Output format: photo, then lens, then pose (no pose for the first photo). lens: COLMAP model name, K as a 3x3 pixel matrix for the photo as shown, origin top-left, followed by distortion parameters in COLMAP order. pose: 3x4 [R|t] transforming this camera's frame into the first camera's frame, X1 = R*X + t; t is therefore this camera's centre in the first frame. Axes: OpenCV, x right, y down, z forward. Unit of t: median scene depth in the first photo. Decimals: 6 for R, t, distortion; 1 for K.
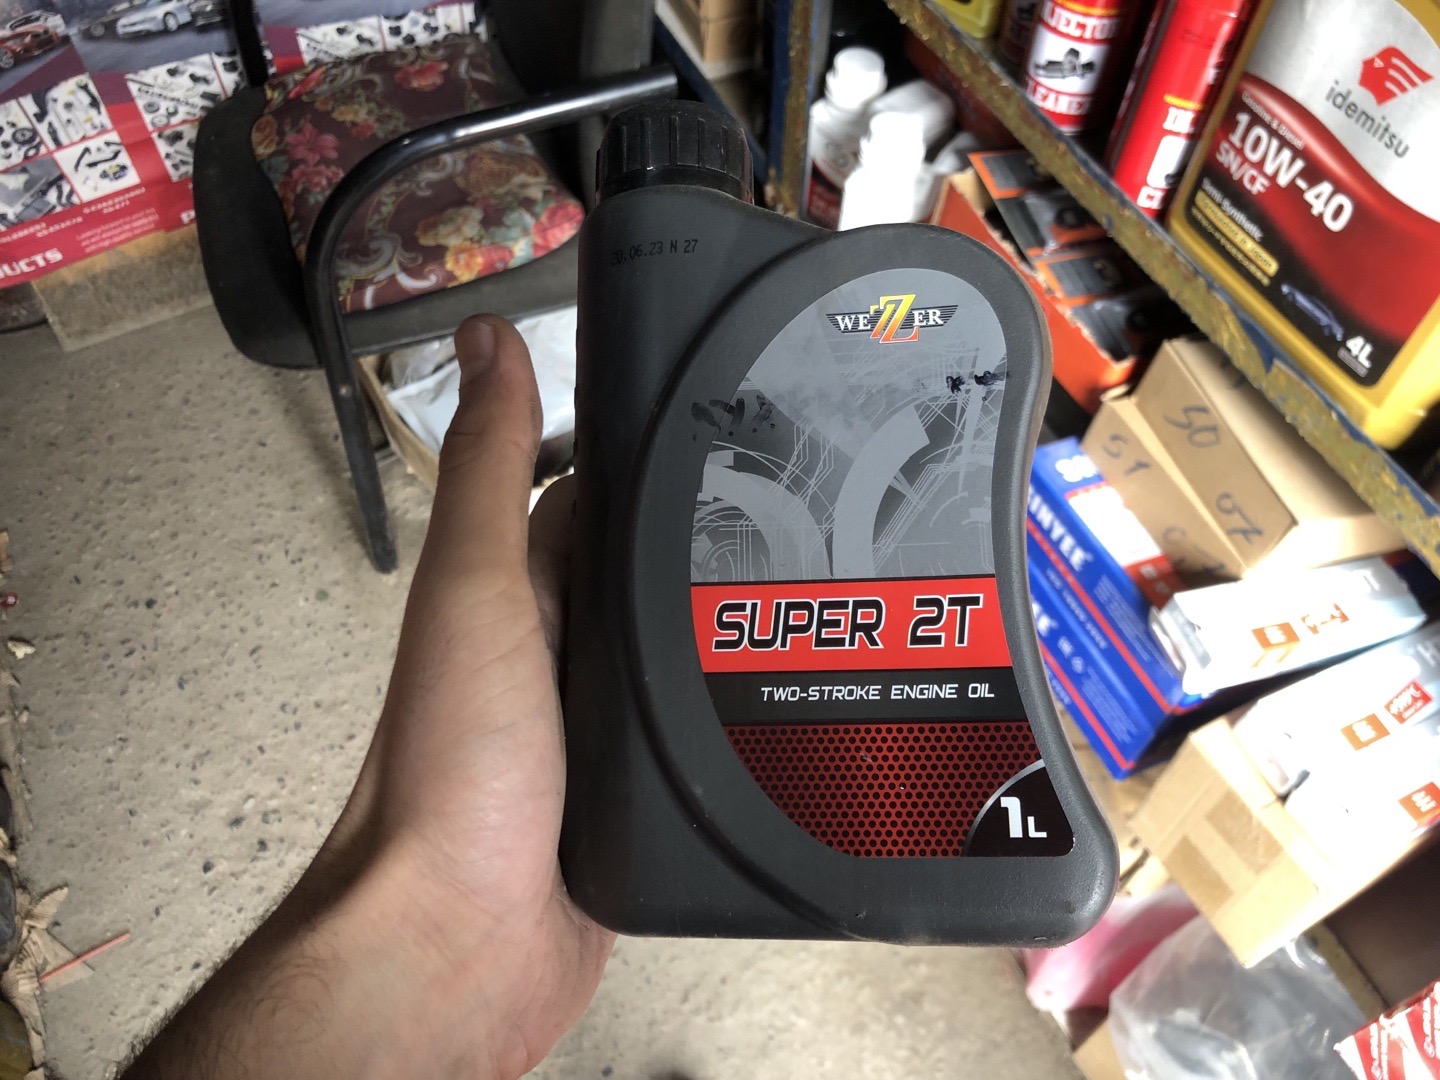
lens RADIAL K [[1194.2, 0, 716.5], [0, 1194.2, 535.9], [0, 0, 1]] dist [-0.020447, 0.050198]
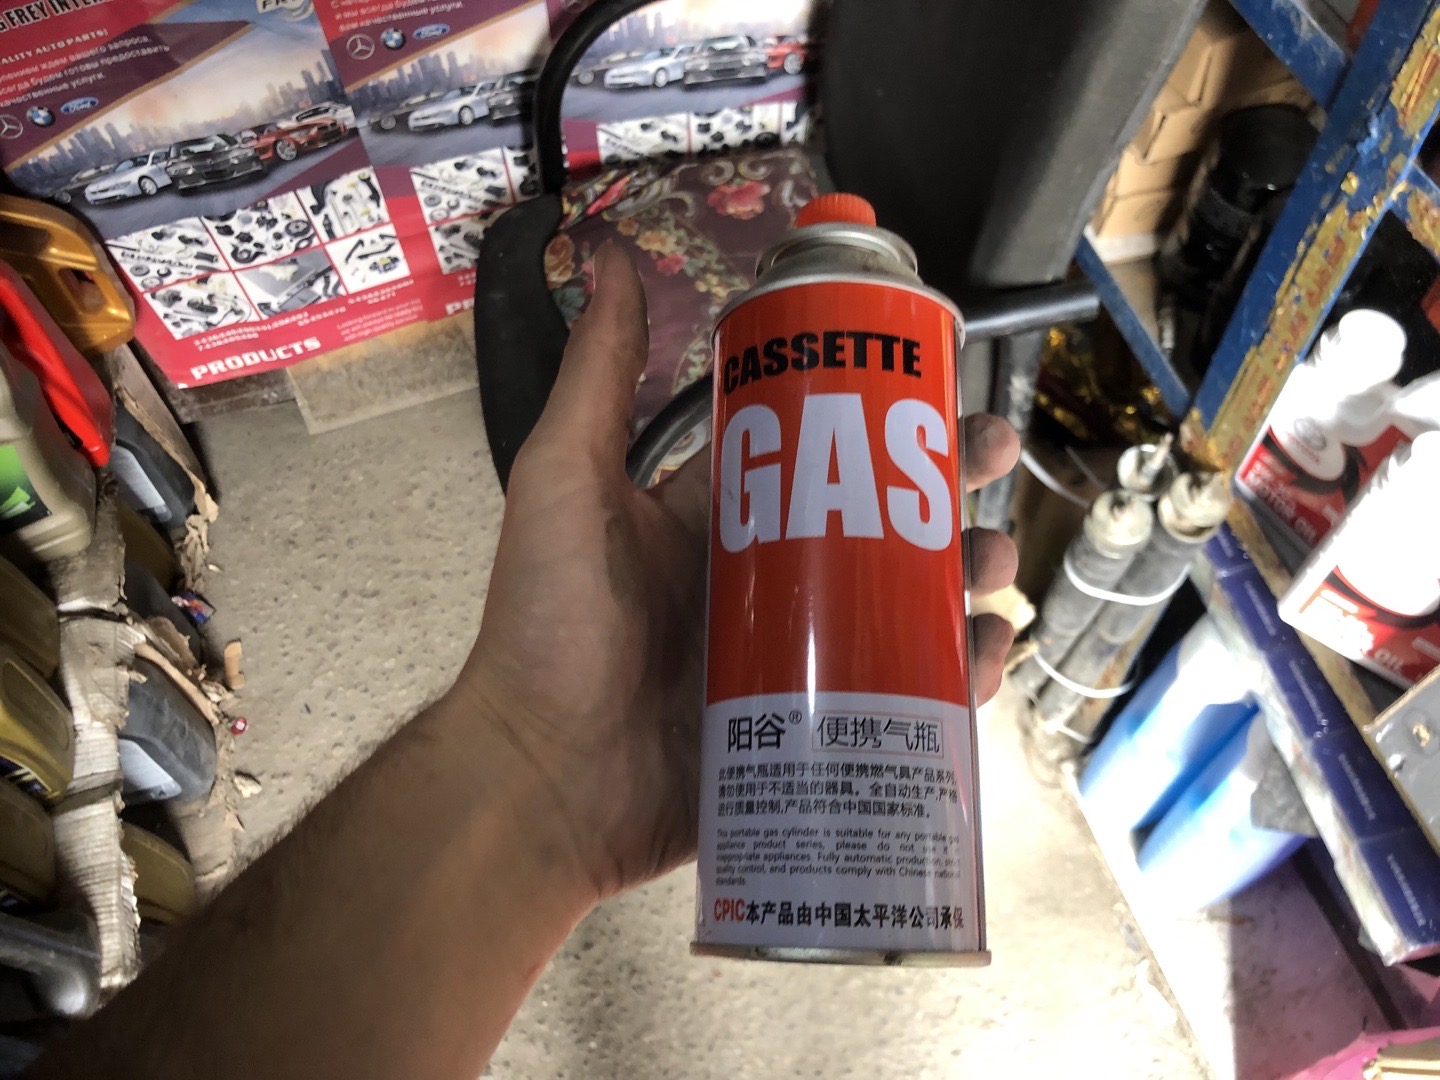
lens RADIAL K [[1176.8, 0, 724.1], [0, 1176.8, 526.5], [0, 0, 1]] dist [-0.005741, 0.013426]
pose [[0.988052, 0.109056, -0.108903, -0.139438], [-0.104793, 0.993513, 0.044153, -0.186901], [0.113012, -0.032213, 0.993071, 0.140416]]
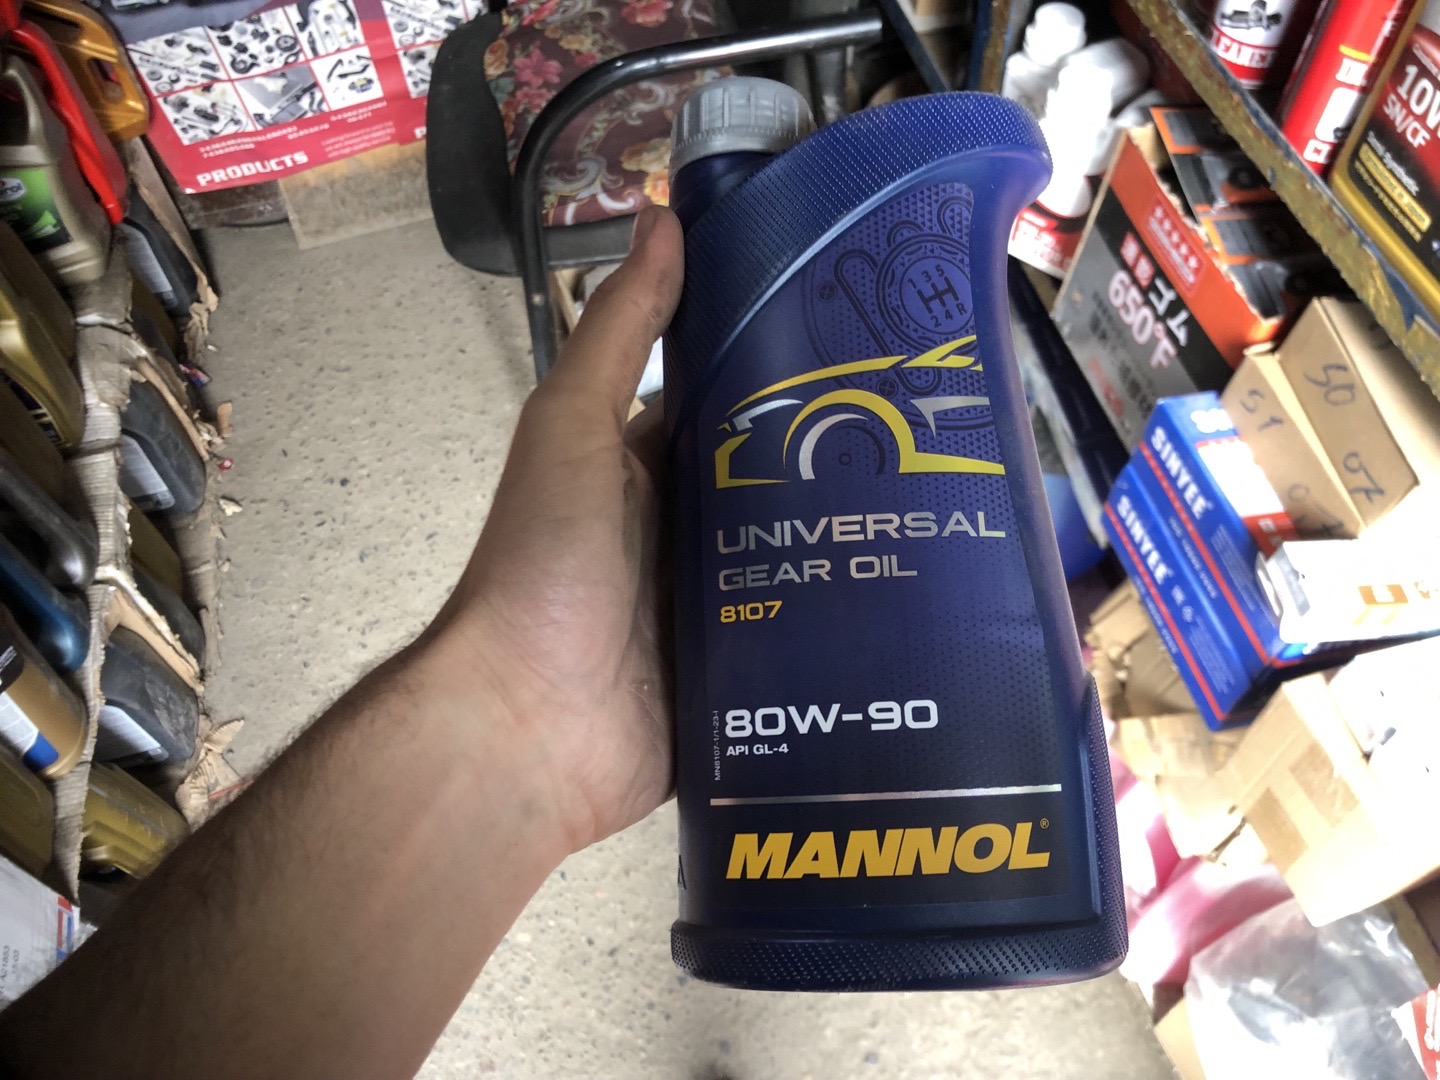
lens RADIAL K [[1190.3, 0, 743.0], [0, 1190.3, 536.2], [0, 0, 1]] dist [-0.040279, 0.079629]
pose [[0.983685, 0.126686, -0.127731, 0.027552], [-0.124611, 0.991912, 0.024139, 0.035491], [0.129756, -0.007829, 0.991515, -0.026426]]
